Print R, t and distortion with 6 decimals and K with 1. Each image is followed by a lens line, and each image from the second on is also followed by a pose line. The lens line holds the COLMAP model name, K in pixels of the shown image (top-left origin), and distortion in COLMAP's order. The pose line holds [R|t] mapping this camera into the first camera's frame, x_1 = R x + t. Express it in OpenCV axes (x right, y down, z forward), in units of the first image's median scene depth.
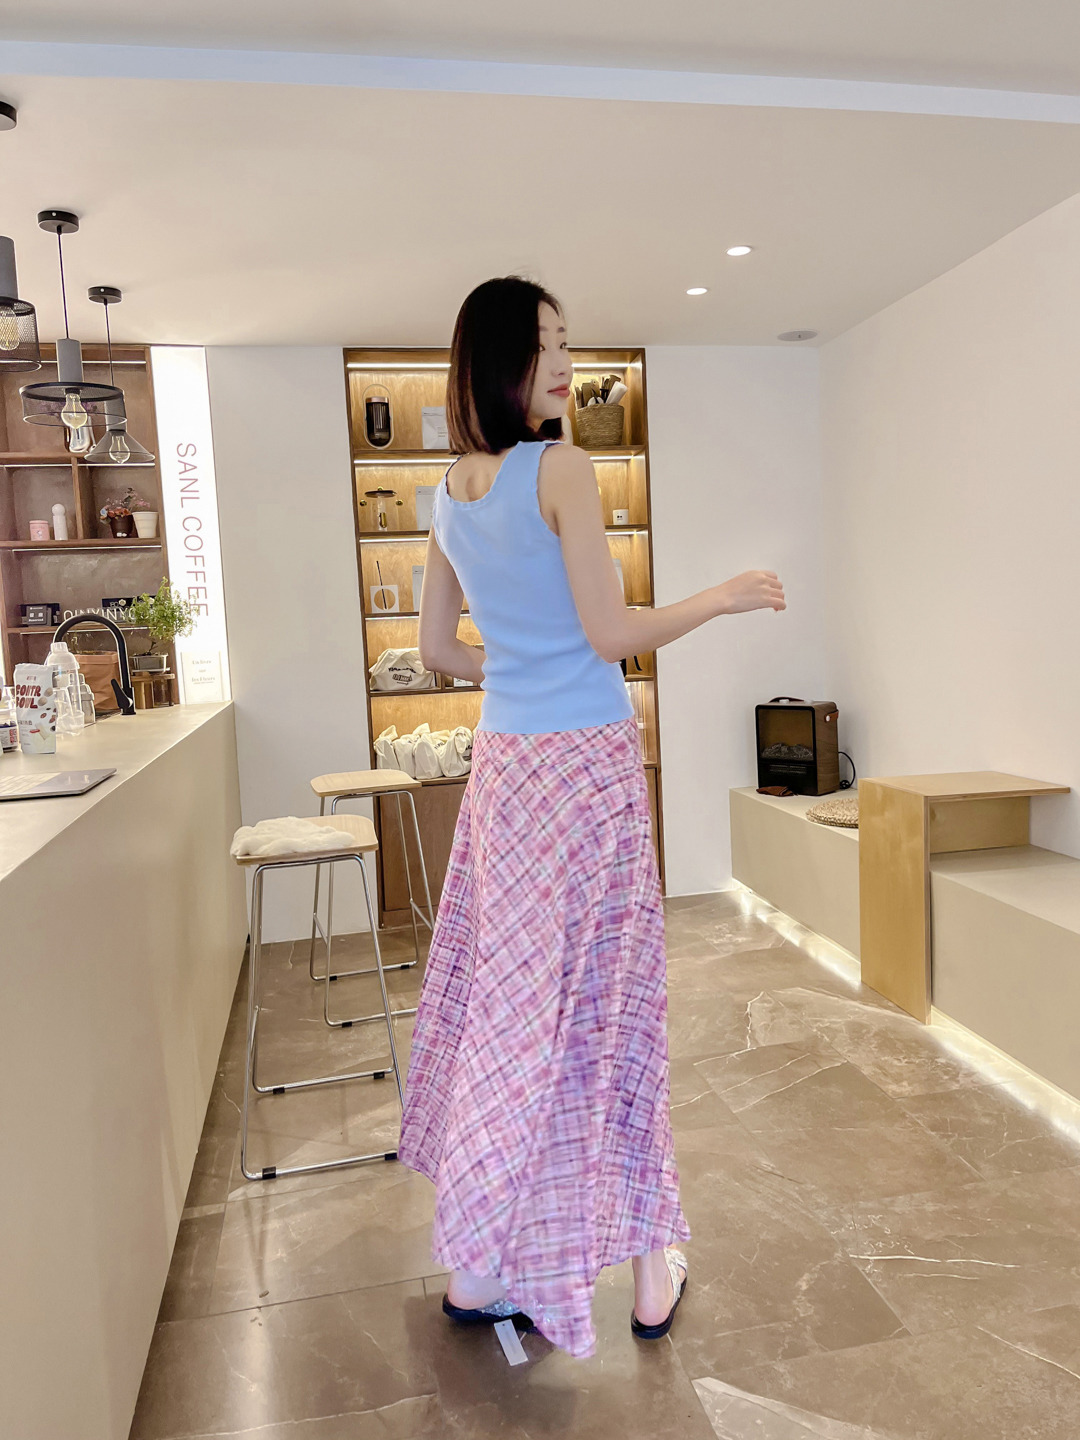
lens RADIAL K [[1053.7, 0, 547.6], [0, 1053.7, 725.4], [0, 0, 1]] dist [0.033201, -0.128675]
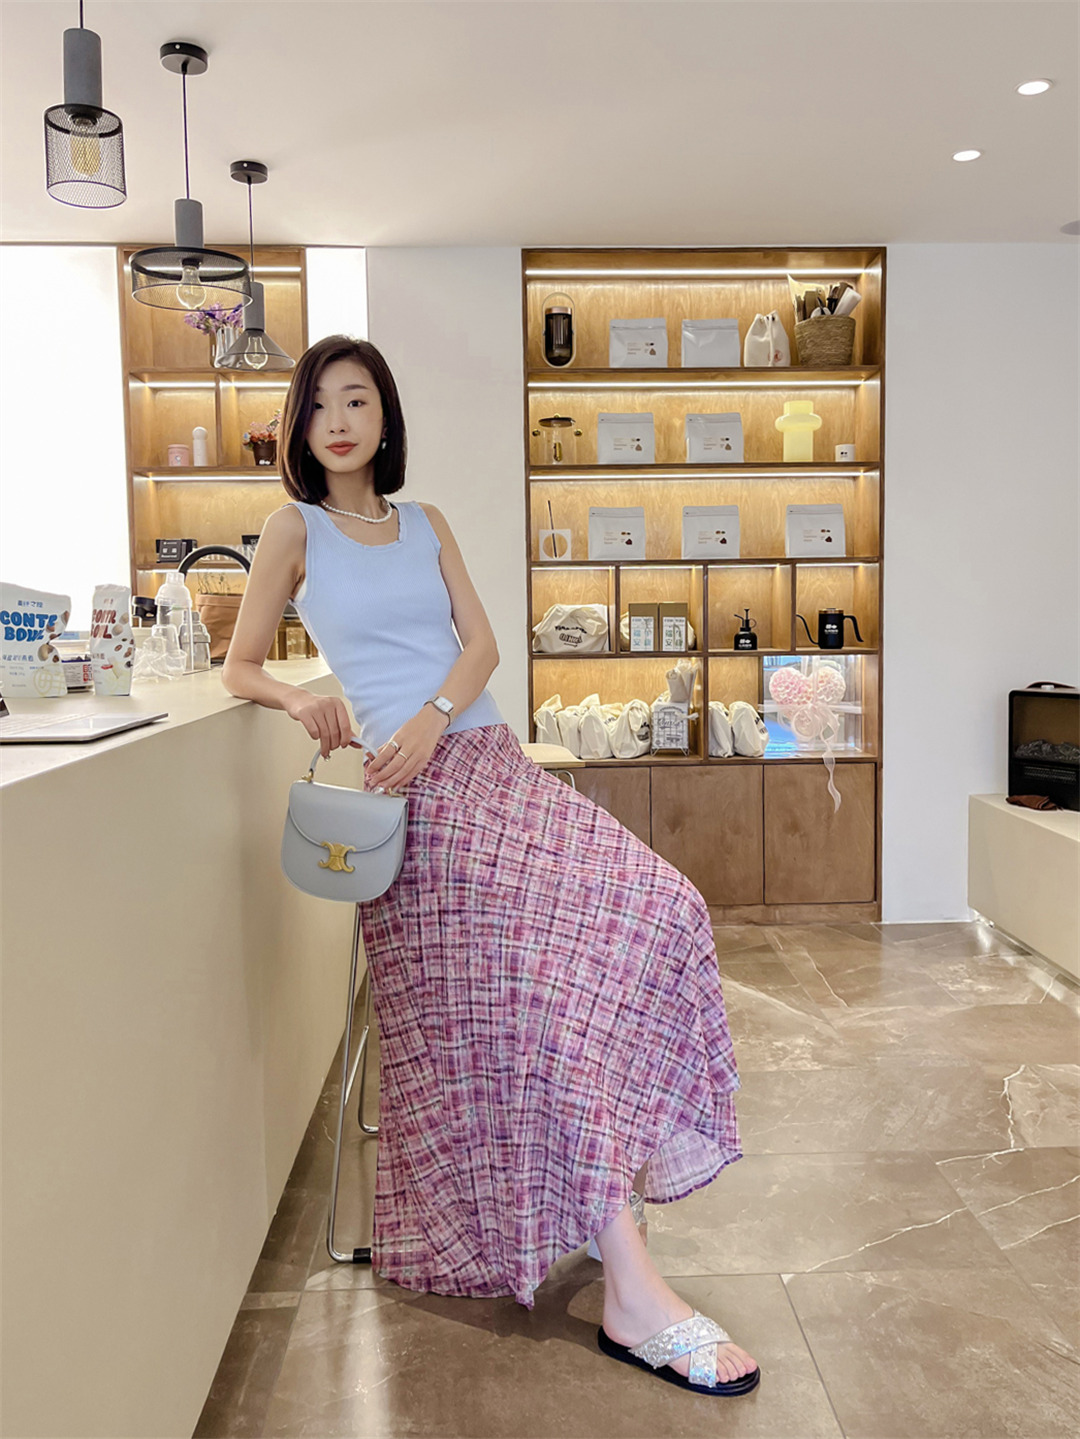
lens RADIAL K [[1087.9, 0, 540.0], [0, 1087.9, 702.7], [0, 0, 1]] dist [0.039810, -0.081750]
pose [[0.984959, 0.049354, -0.165591, -0.014614], [-0.050973, 0.998685, -0.005544, 0.012867], [0.165099, 0.013902, 0.986179, 0.132582]]
